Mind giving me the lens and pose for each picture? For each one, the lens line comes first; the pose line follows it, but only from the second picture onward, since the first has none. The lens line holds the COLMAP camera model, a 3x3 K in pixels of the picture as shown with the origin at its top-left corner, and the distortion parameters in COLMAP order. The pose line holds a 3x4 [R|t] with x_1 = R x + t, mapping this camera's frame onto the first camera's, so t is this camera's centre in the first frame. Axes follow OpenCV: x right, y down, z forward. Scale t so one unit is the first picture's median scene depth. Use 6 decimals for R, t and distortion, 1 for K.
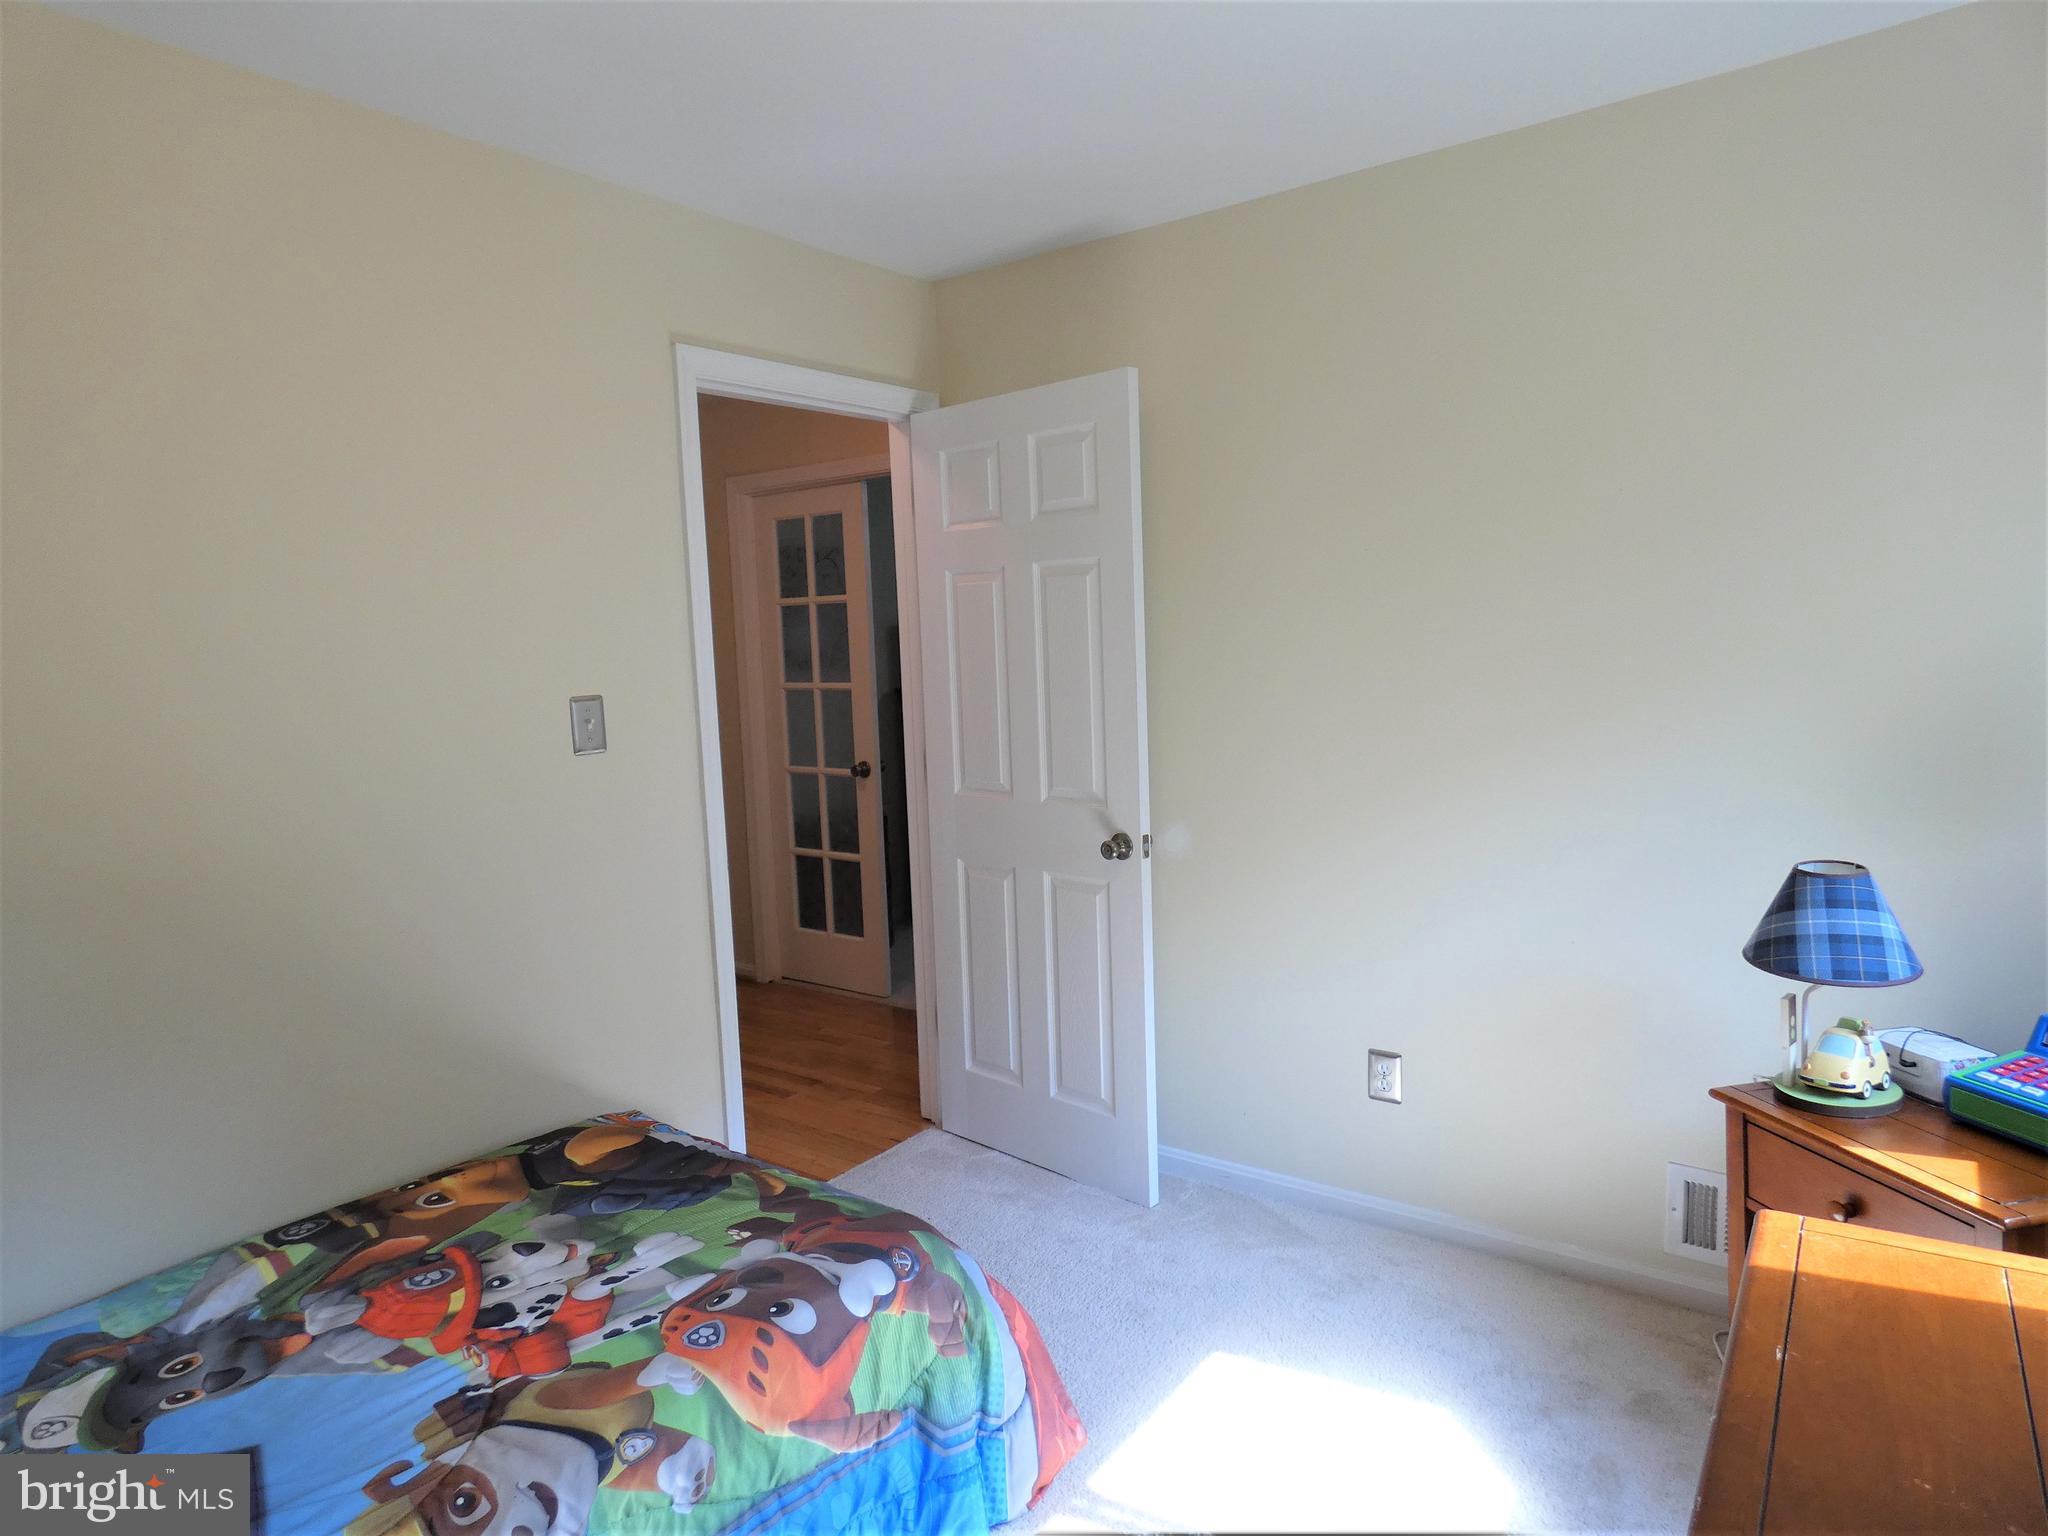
lens RADIAL K [[1223.1, 0, 1028.6], [0, 1223.1, 768.1], [0, 0, 1]] dist [-0.006726, -0.001092]
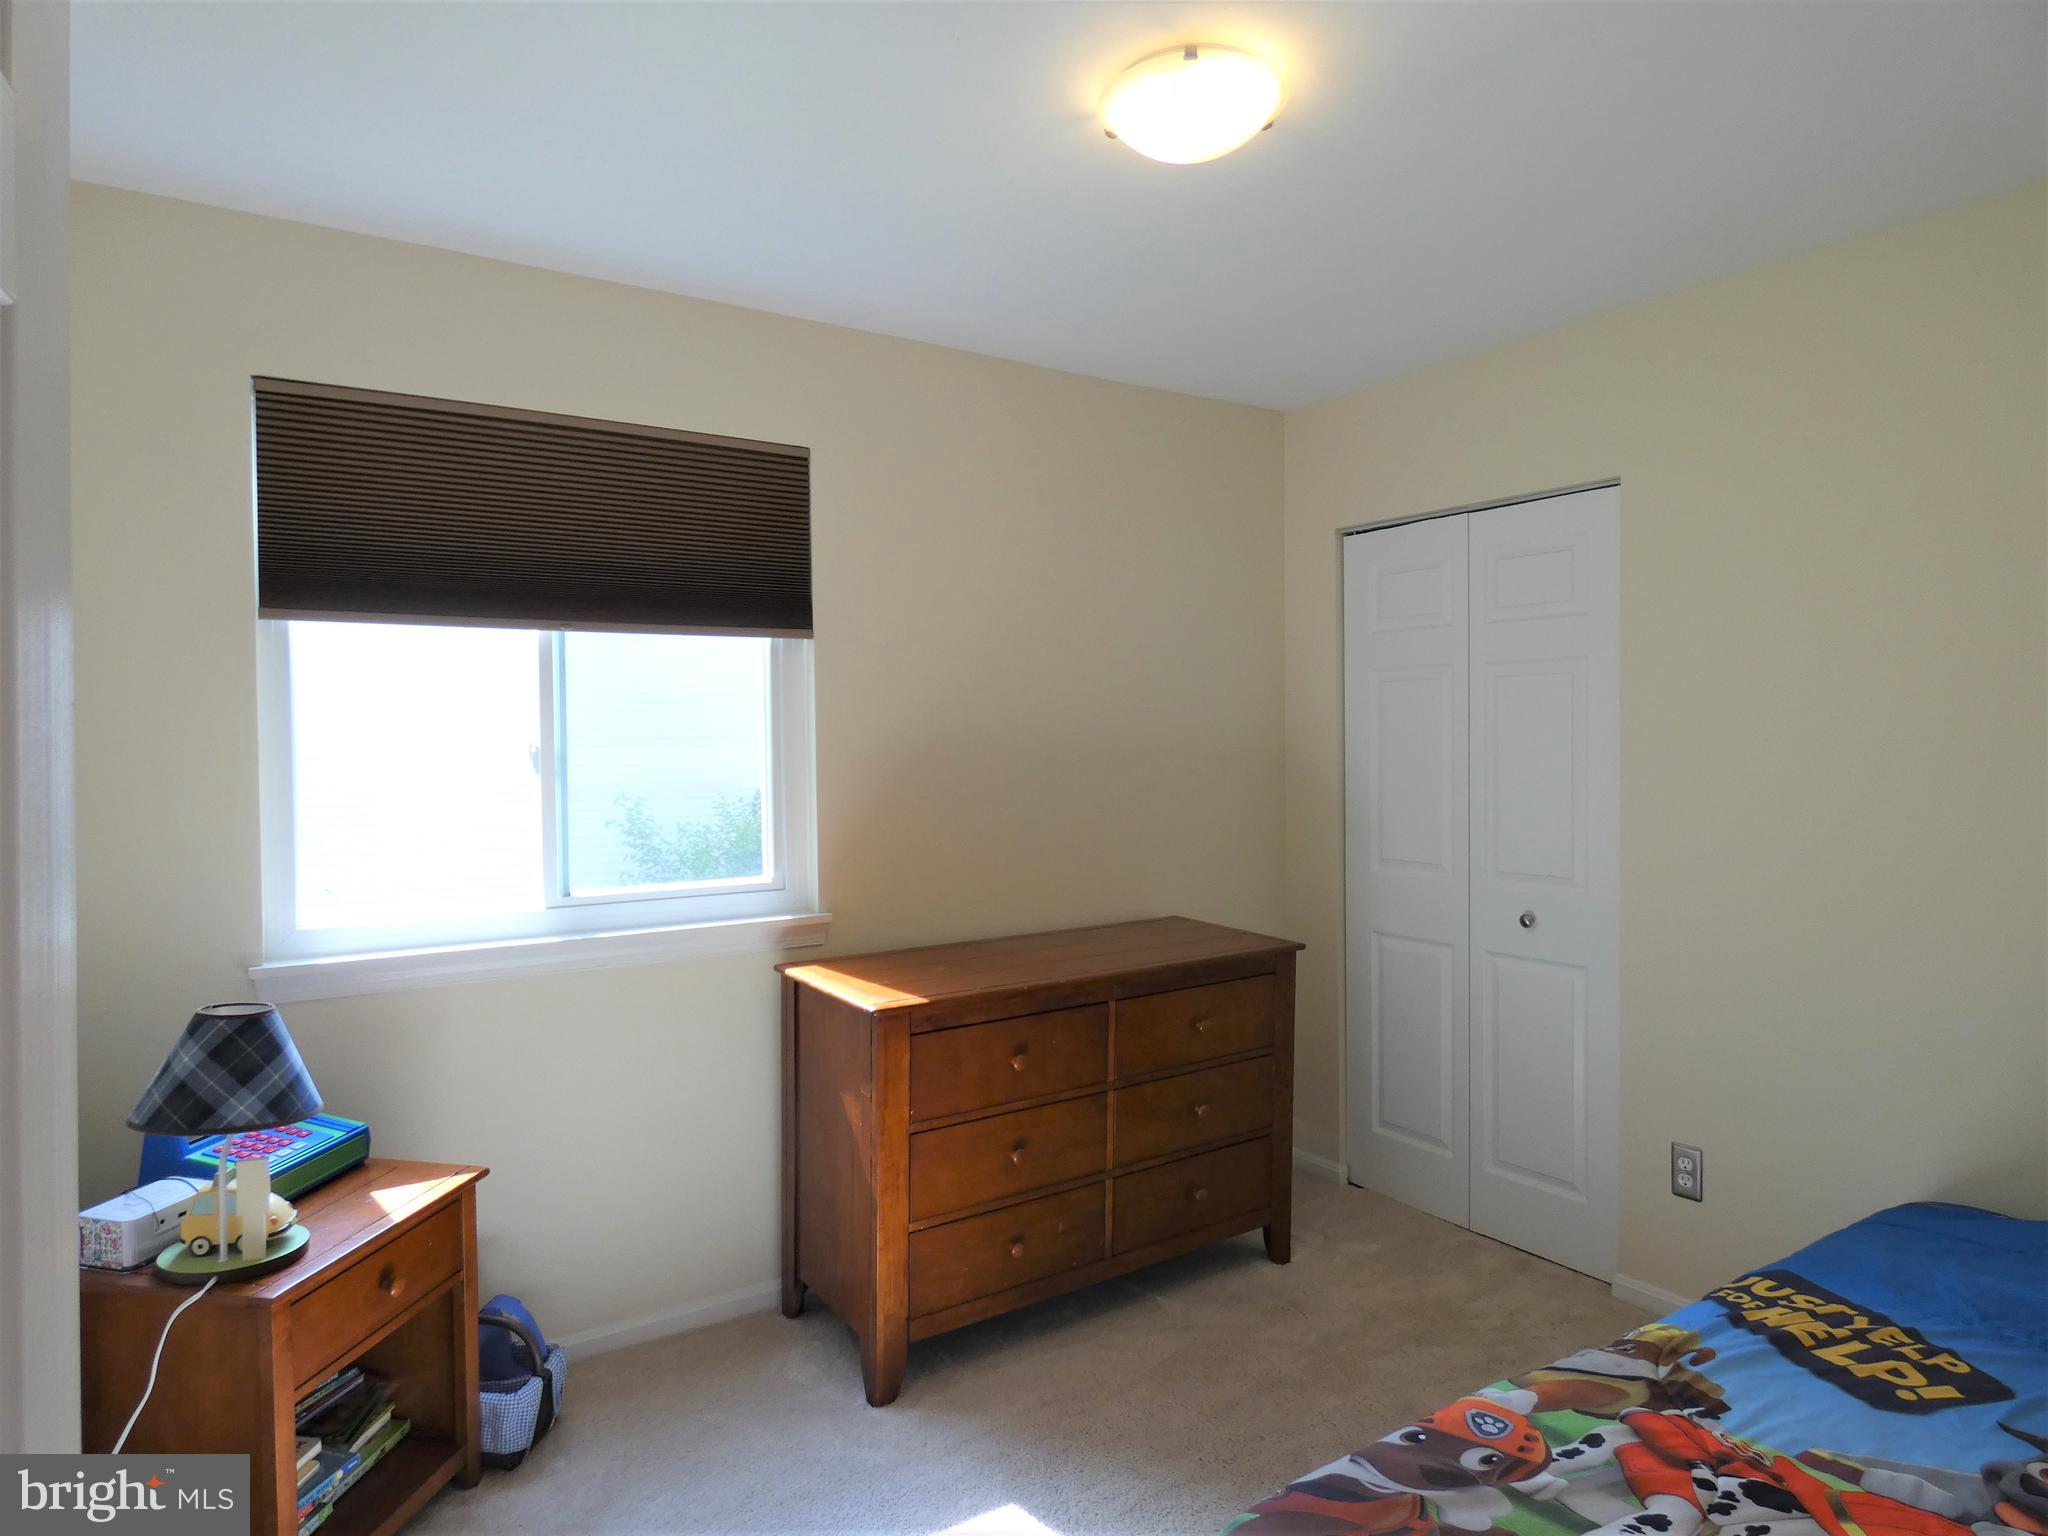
lens RADIAL K [[1223.1, 0, 1021.5], [0, 1223.1, 765.3], [0, 0, 1]] dist [-0.006726, -0.001092]
pose [[-0.936300, 0.038607, 0.349072, -0.270937], [0.083719, 0.989822, 0.115081, -0.185585], [-0.341076, 0.136974, -0.930003, 1.911145]]
